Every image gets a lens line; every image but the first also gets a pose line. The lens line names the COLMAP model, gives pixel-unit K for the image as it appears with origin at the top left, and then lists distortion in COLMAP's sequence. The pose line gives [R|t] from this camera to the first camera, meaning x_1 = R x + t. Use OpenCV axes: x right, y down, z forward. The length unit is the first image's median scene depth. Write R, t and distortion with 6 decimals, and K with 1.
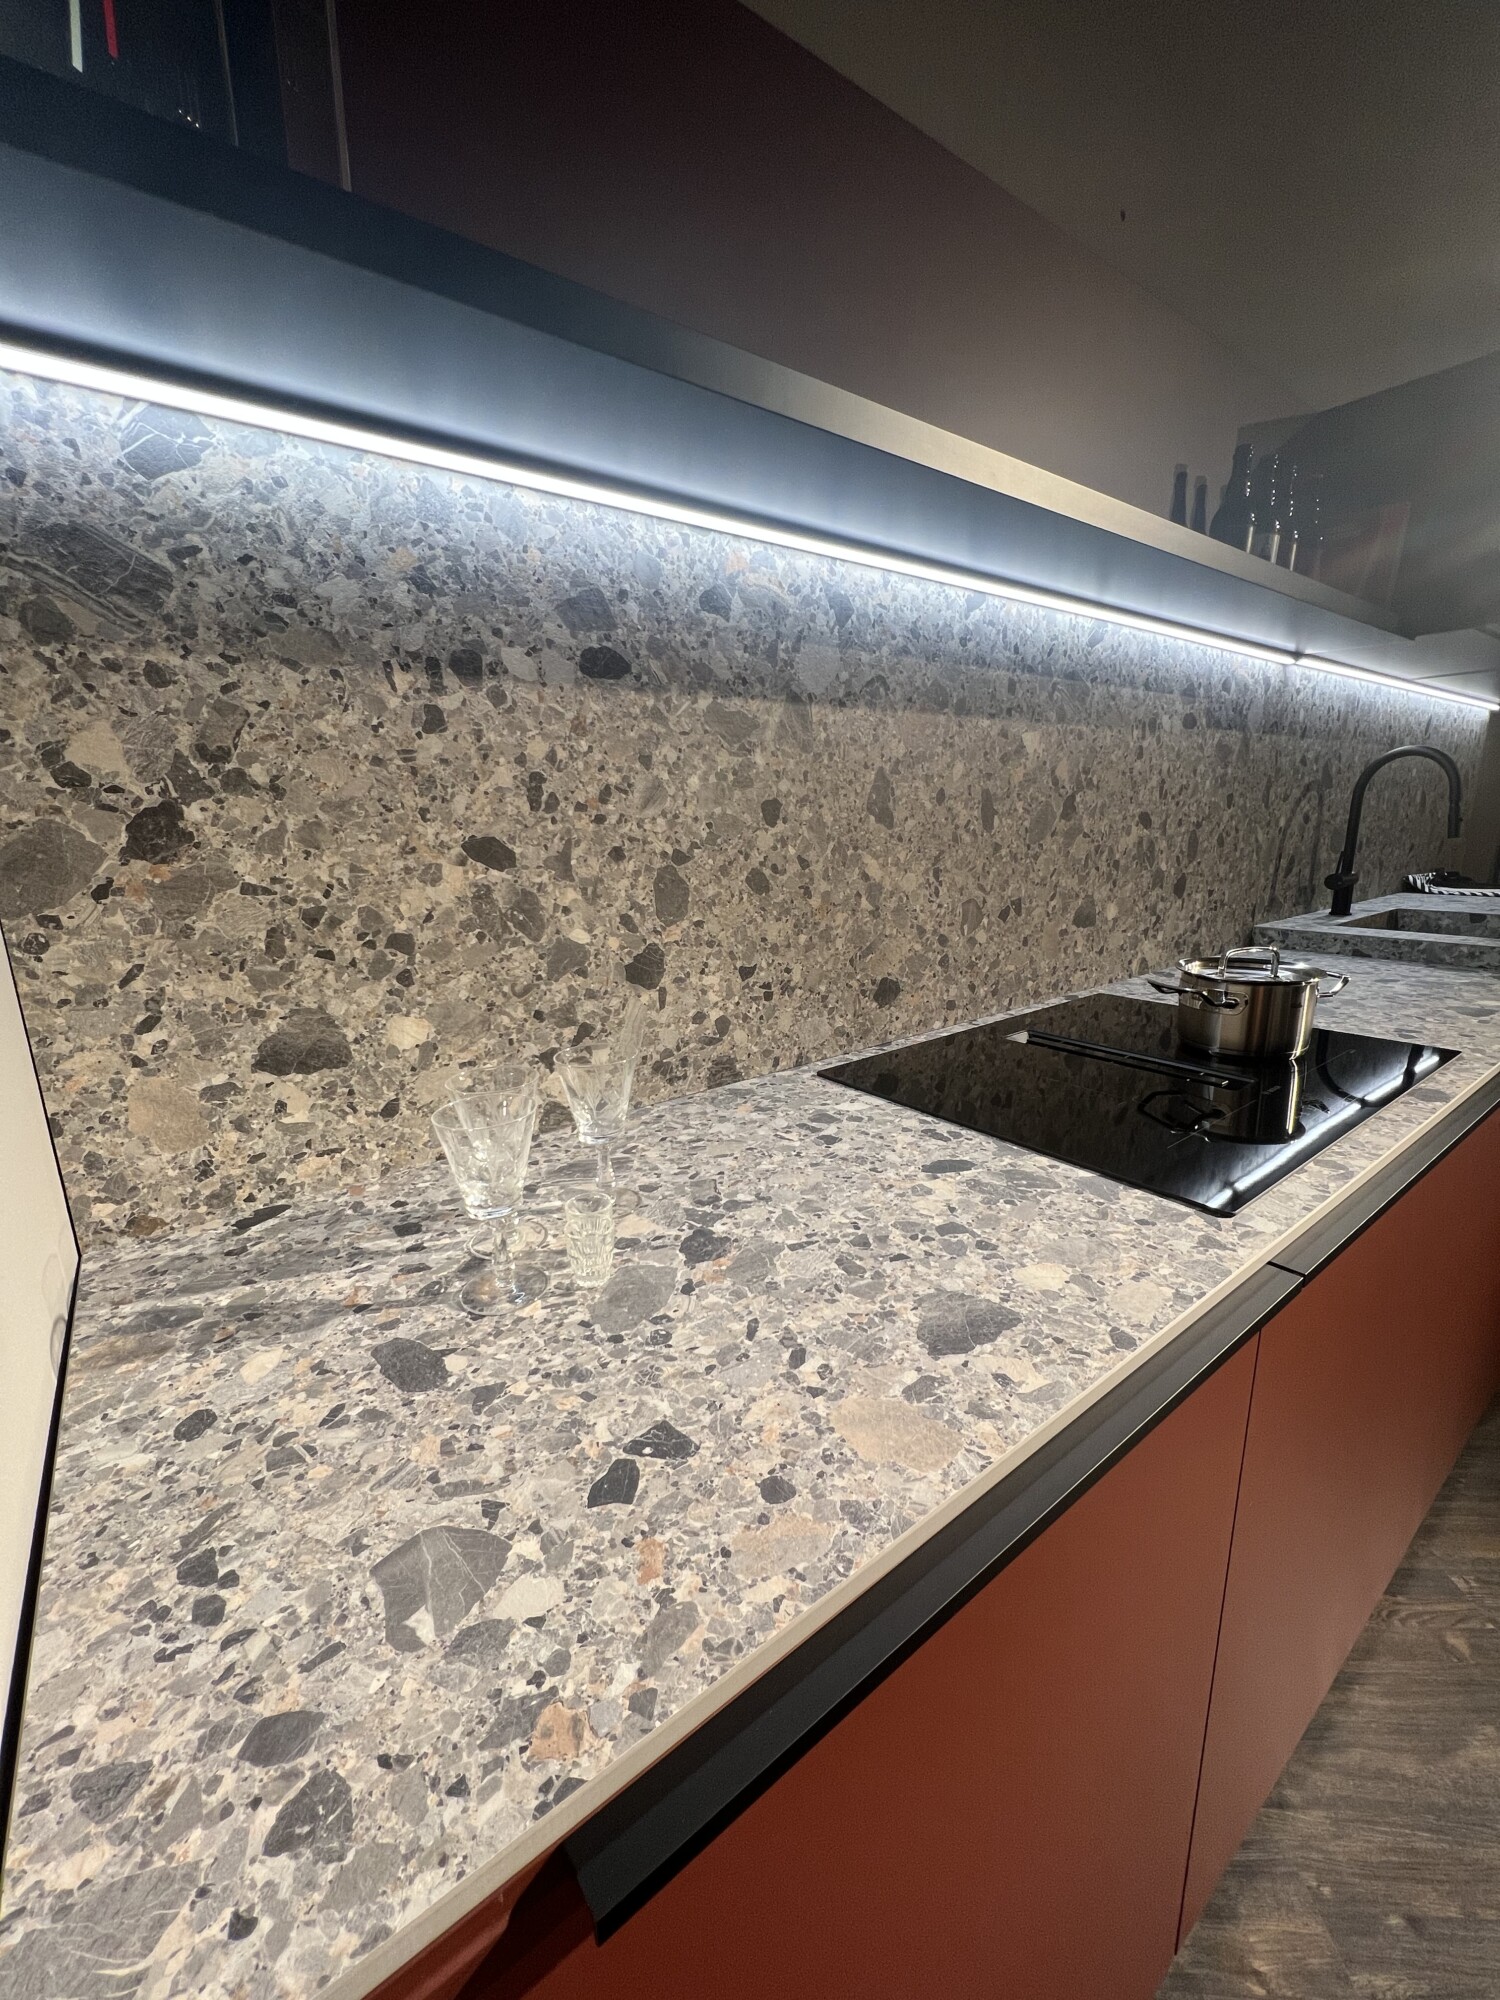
lens RADIAL K [[803.6, 0, 748.9], [0, 803.6, 1012.0], [0, 0, 1]] dist [0.000317, -0.000061]
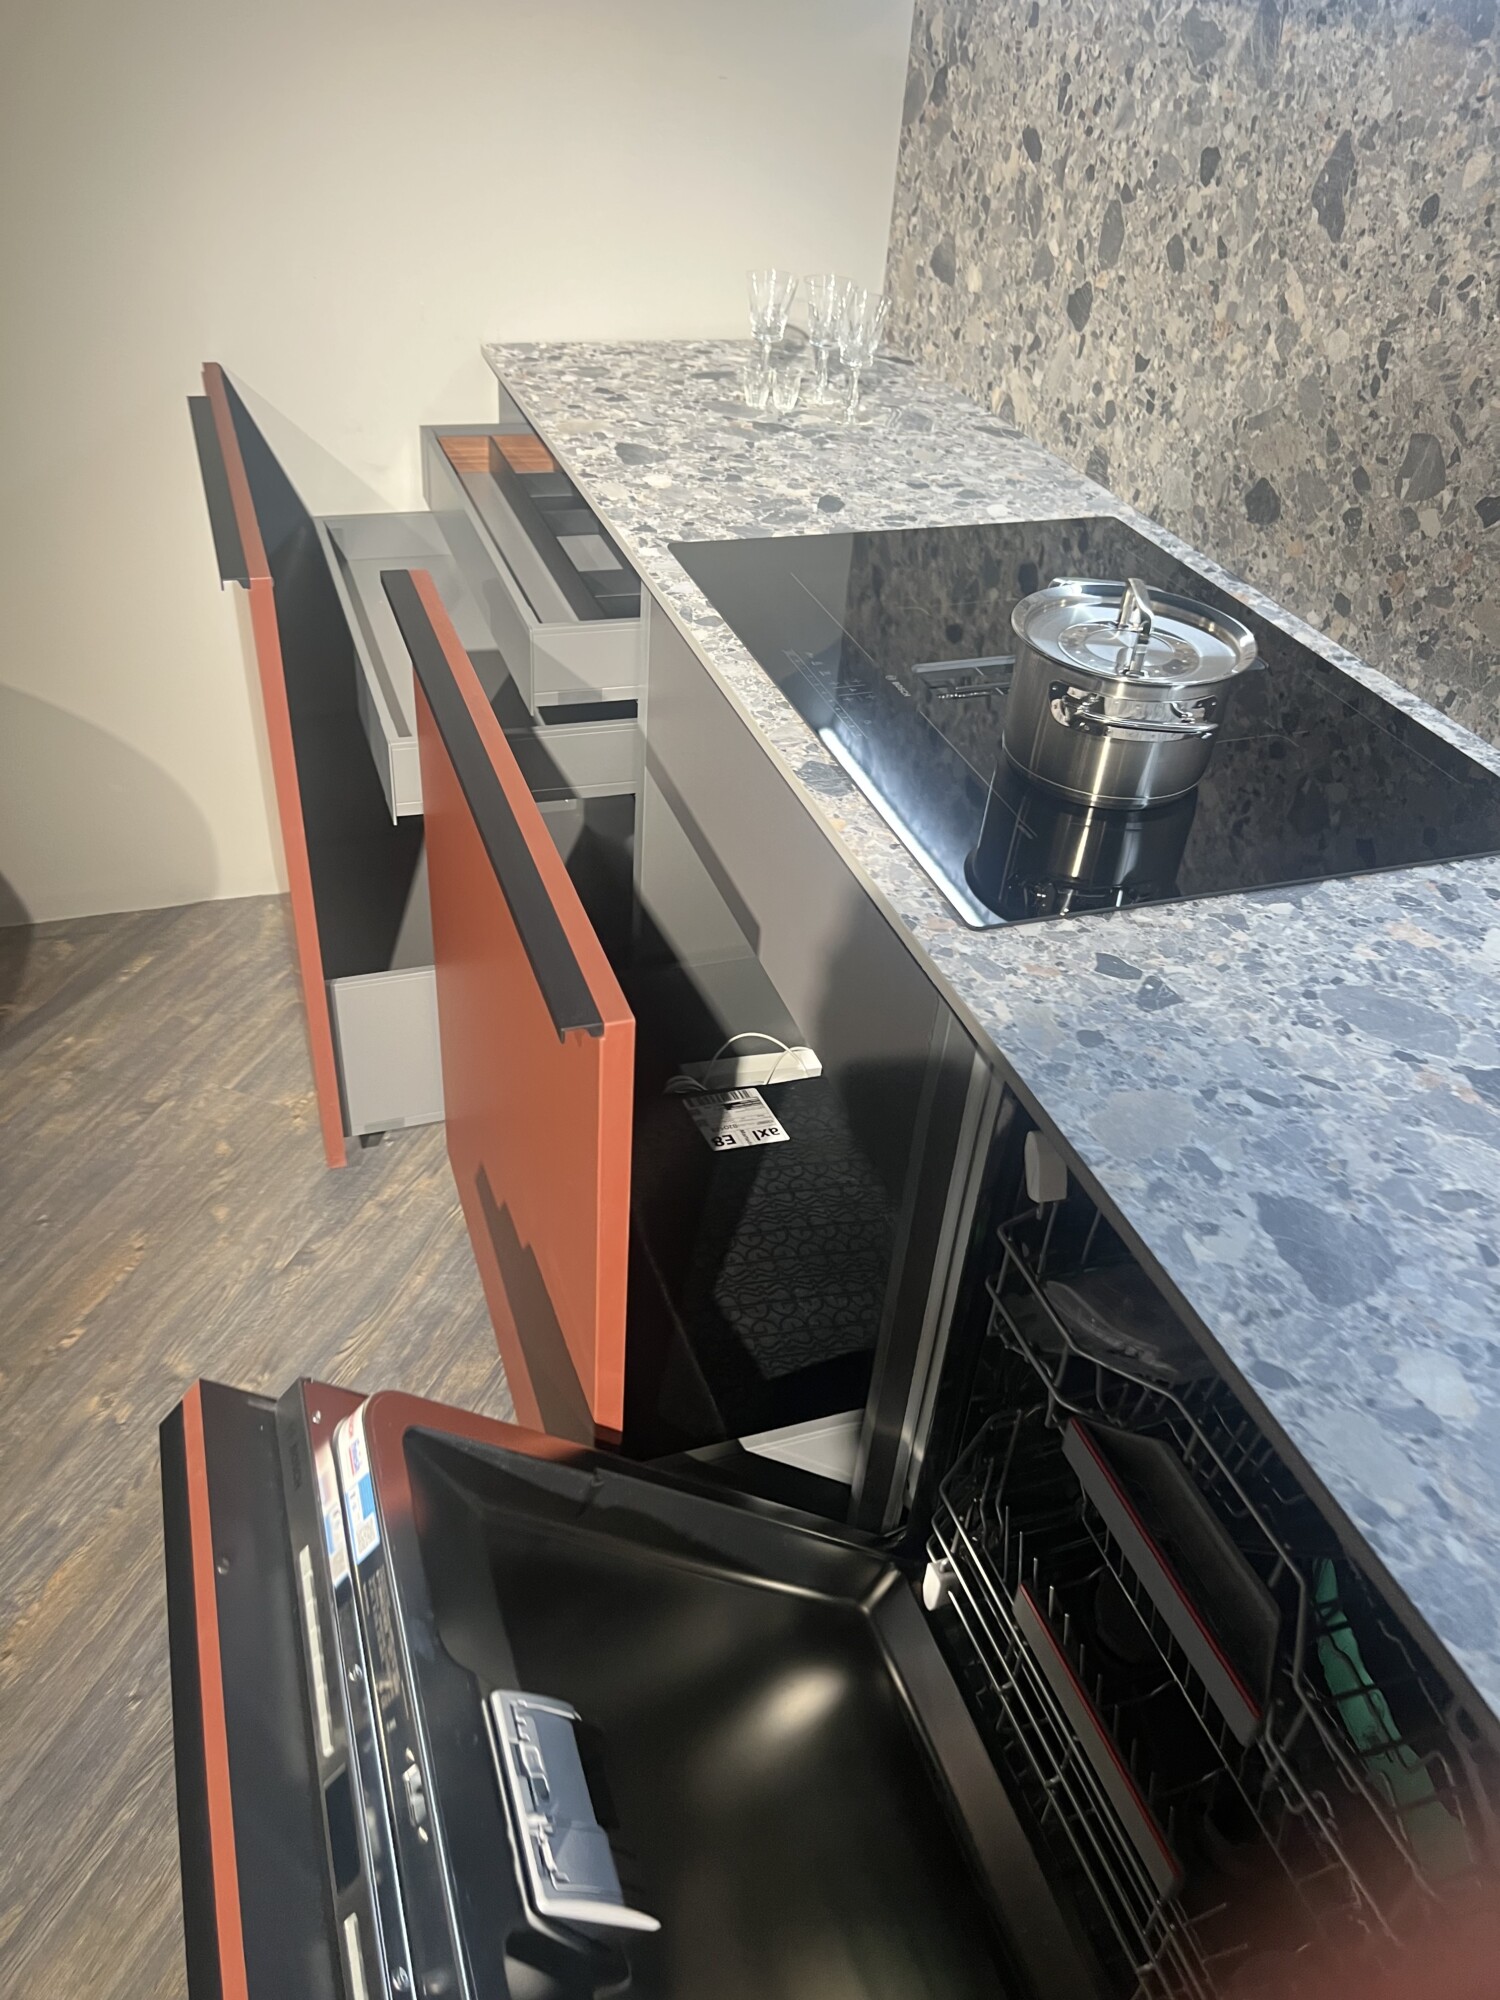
lens RADIAL K [[1504.4, 0, 742.0], [0, 1504.4, 1002.2], [0, 0, 1]] dist [0.002569, -0.004274]
pose [[-0.309469, 0.577021, -0.755828, 2.027953], [-0.282114, 0.703348, 0.652467, -0.581258], [0.908097, 0.415148, -0.054879, 1.154042]]
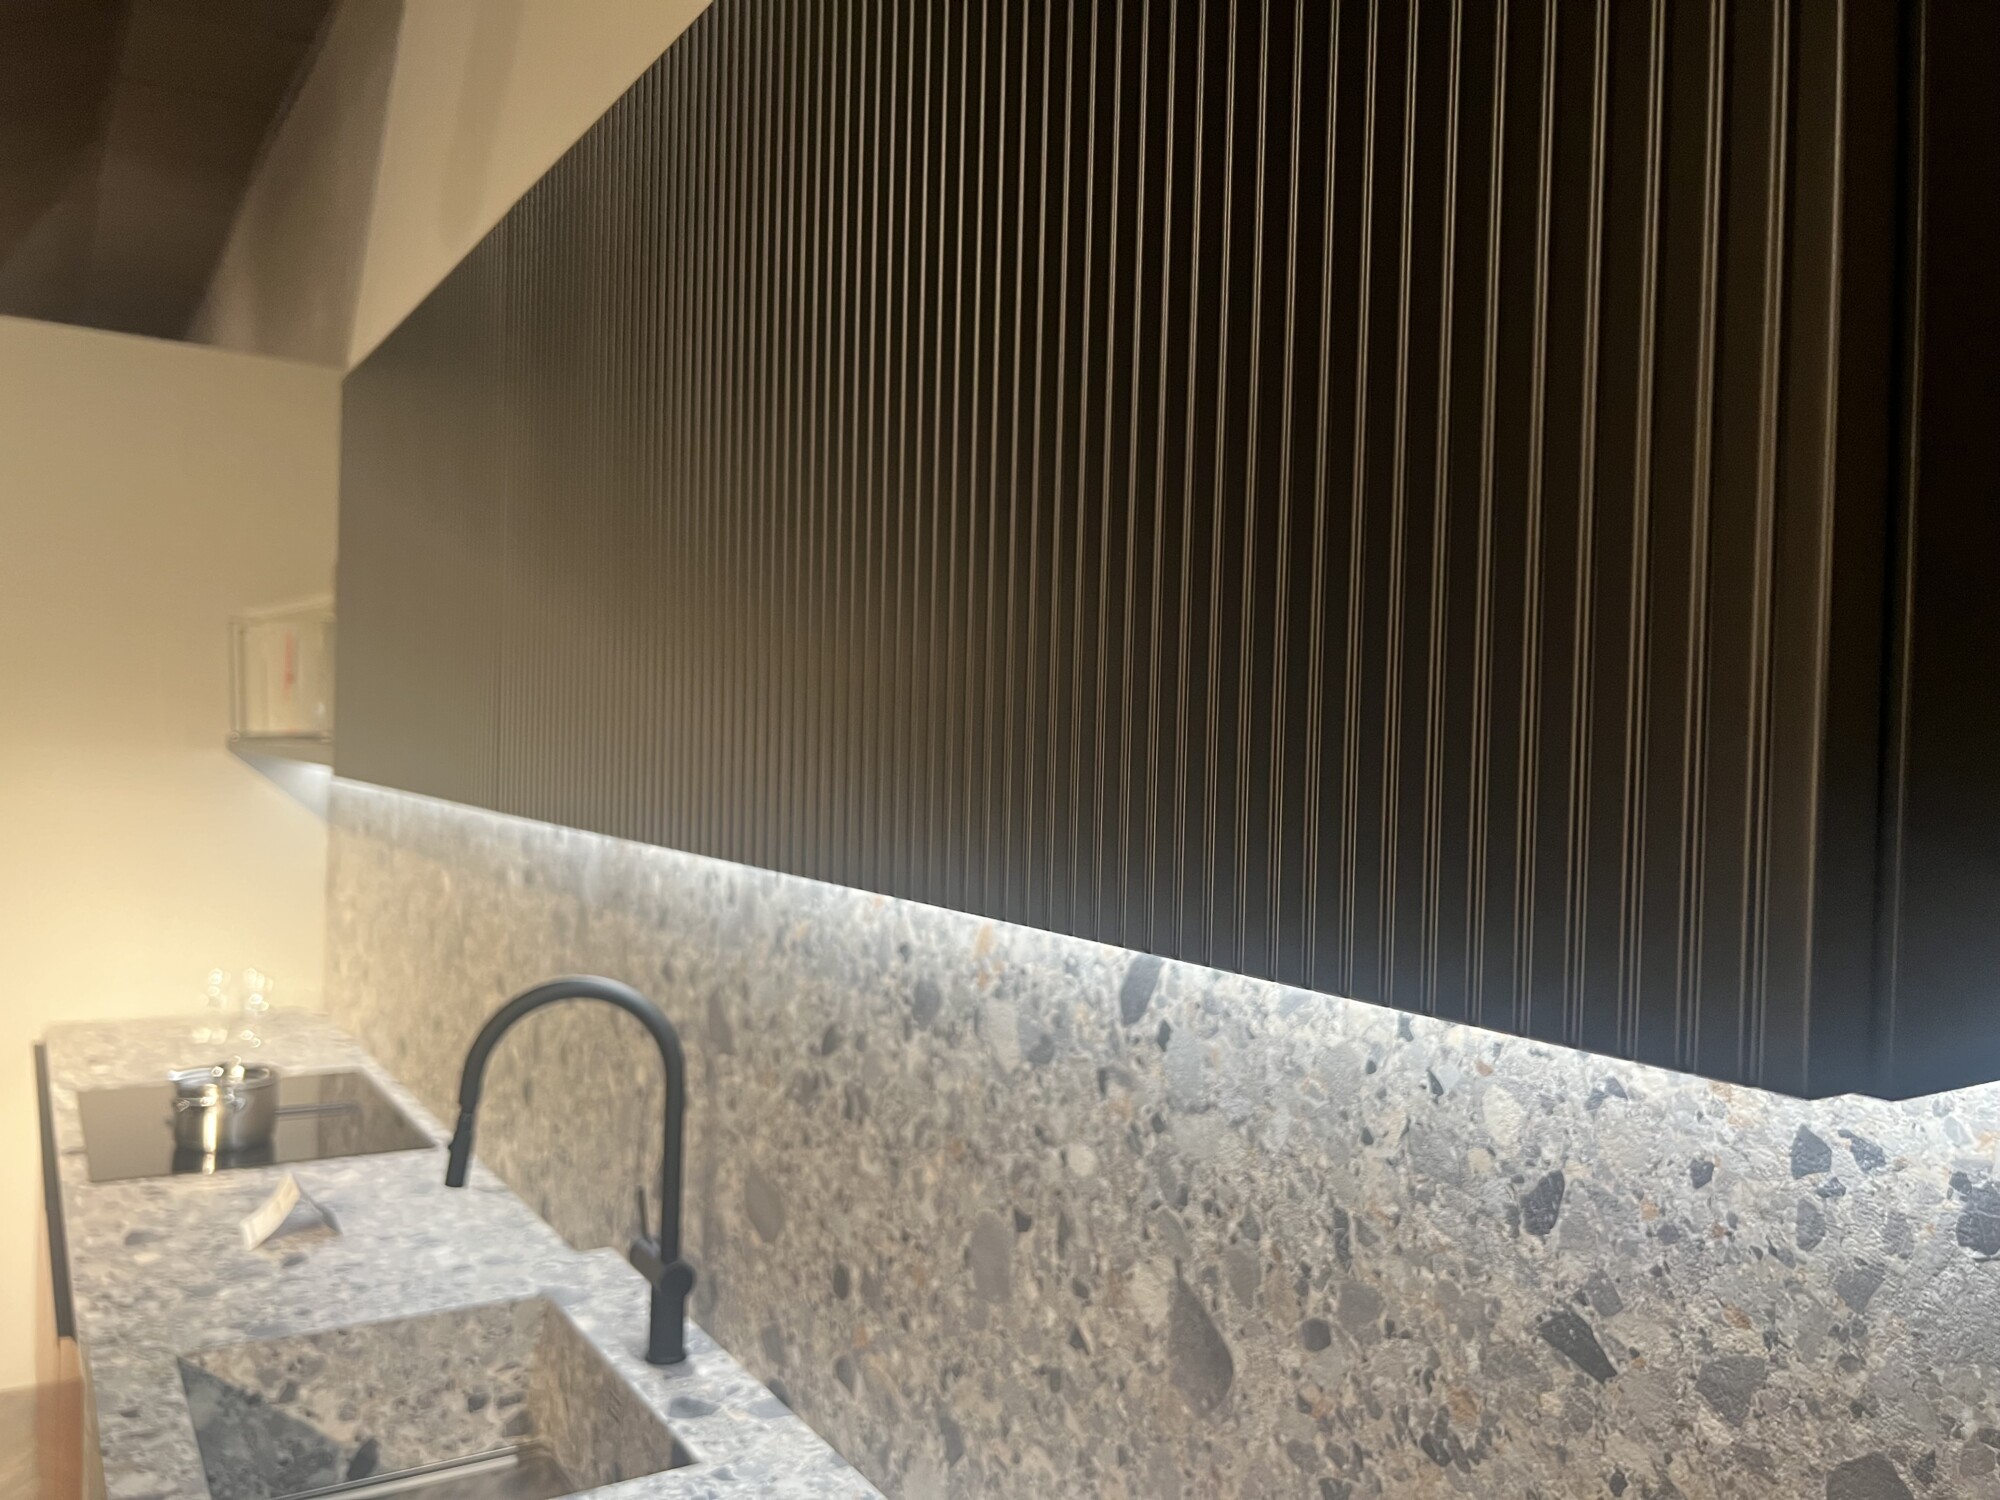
lens RADIAL K [[1534.0, 0, 983.0], [0, 1534.0, 767.1], [0, 0, 1]] dist [0.053064, -0.073981]
pose [[-0.084760, 0.035434, -0.995771, 2.458922], [-0.266601, 0.962124, 0.056930, -0.968331], [0.960073, 0.270299, -0.072103, 1.872230]]
